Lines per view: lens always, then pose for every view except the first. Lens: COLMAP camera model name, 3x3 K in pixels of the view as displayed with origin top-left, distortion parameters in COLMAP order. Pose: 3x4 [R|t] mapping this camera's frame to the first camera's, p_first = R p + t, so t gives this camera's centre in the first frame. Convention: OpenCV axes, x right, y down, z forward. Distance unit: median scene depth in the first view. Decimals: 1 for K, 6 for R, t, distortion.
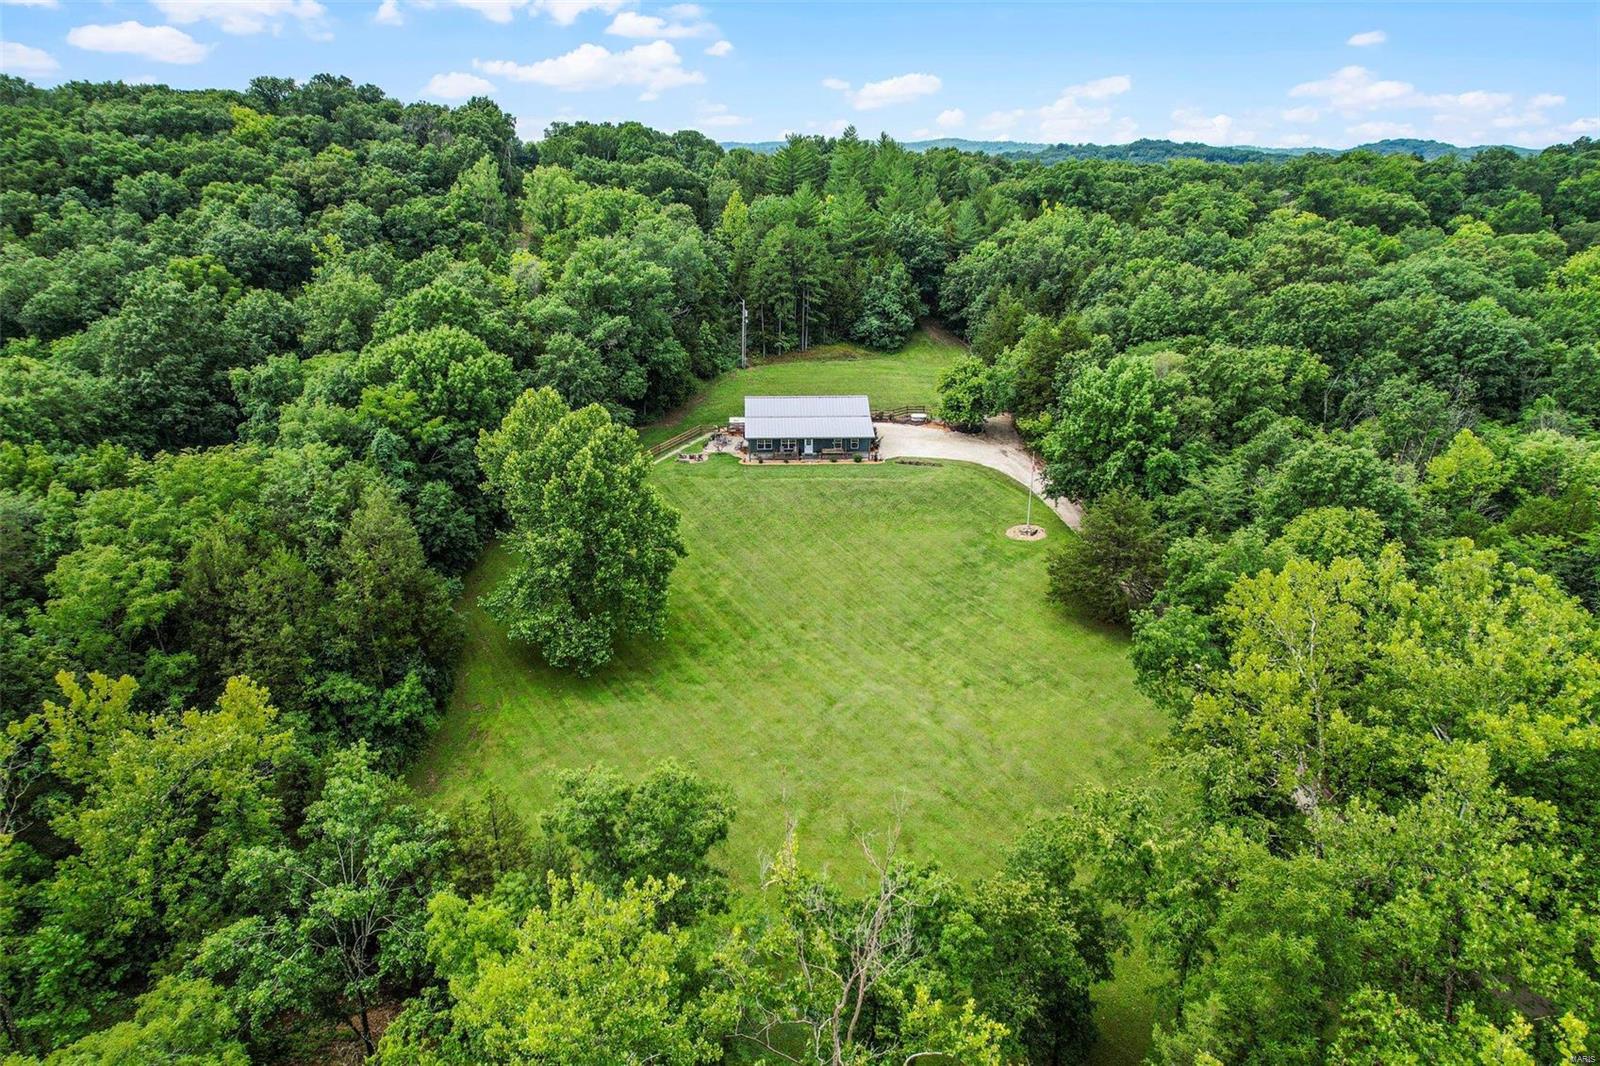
lens RADIAL K [[1029.7, 0, 801.9], [0, 1029.7, 539.3], [0, 0, 1]] dist [-0.073425, 0.065388]
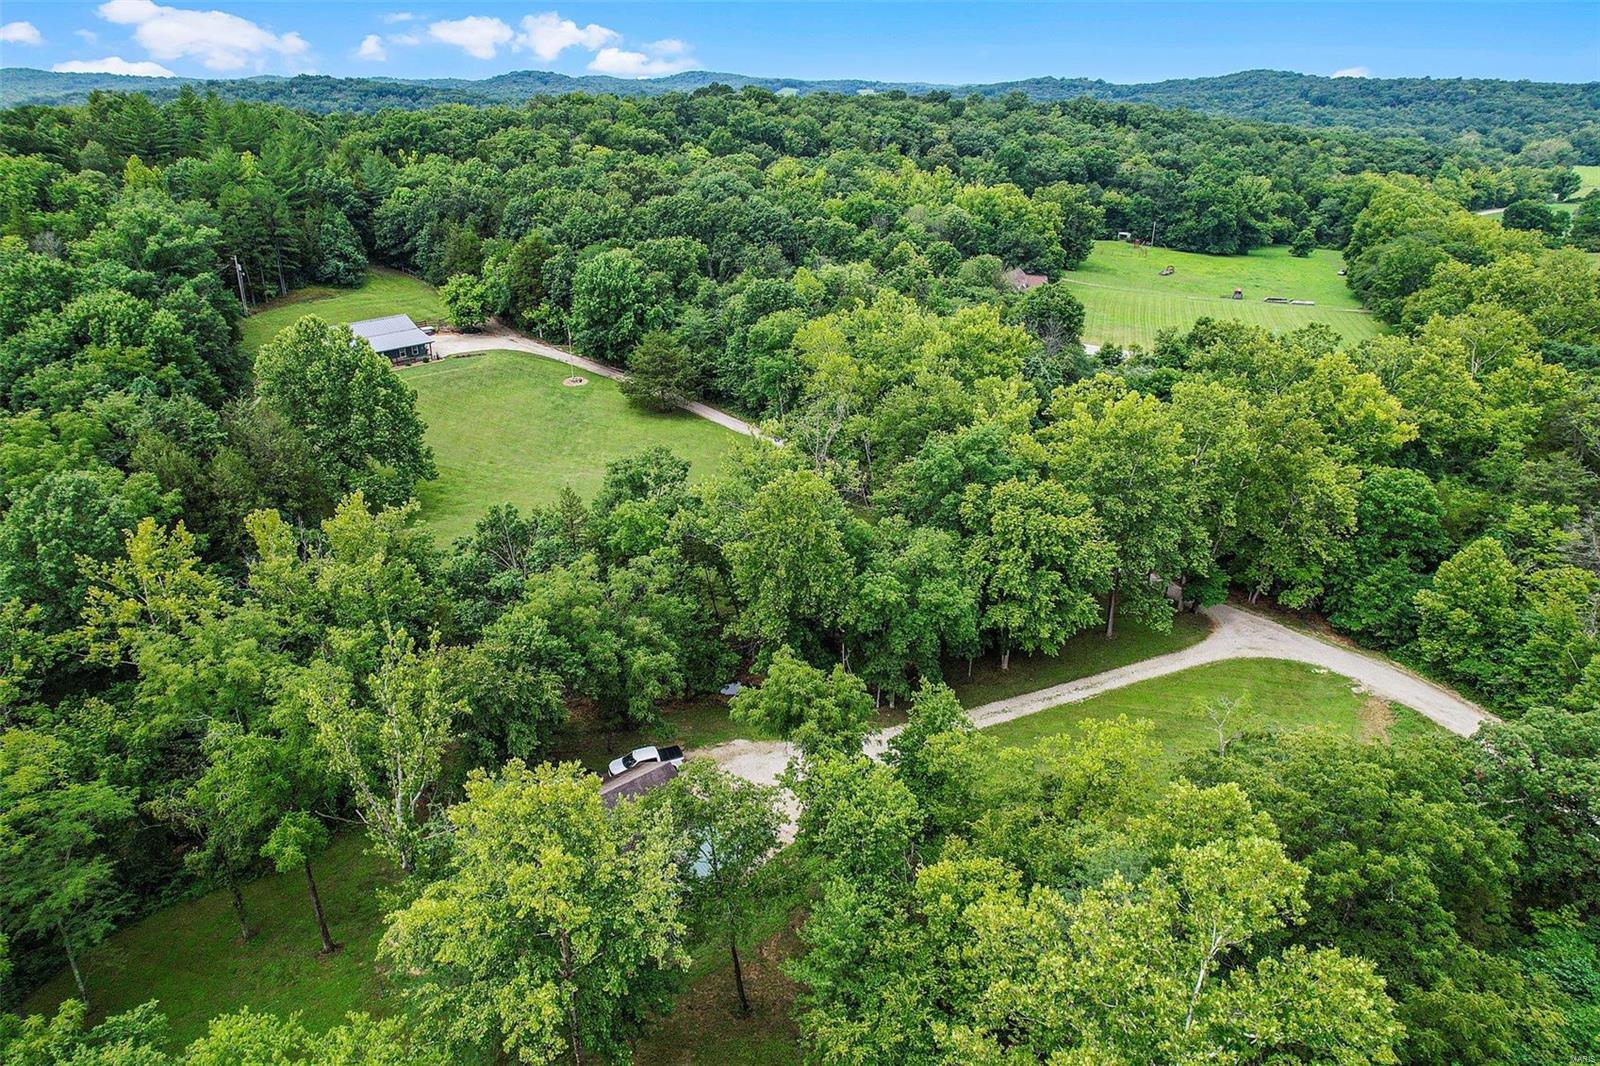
lens RADIAL K [[1029.7, 0, 801.9], [0, 1029.7, 539.3], [0, 0, 1]] dist [-0.073425, 0.065388]
pose [[0.722446, -0.284151, 0.630341, -0.509621], [0.245931, 0.957638, 0.149826, 0.066988], [-0.646212, 0.046779, 0.761723, -0.300431]]
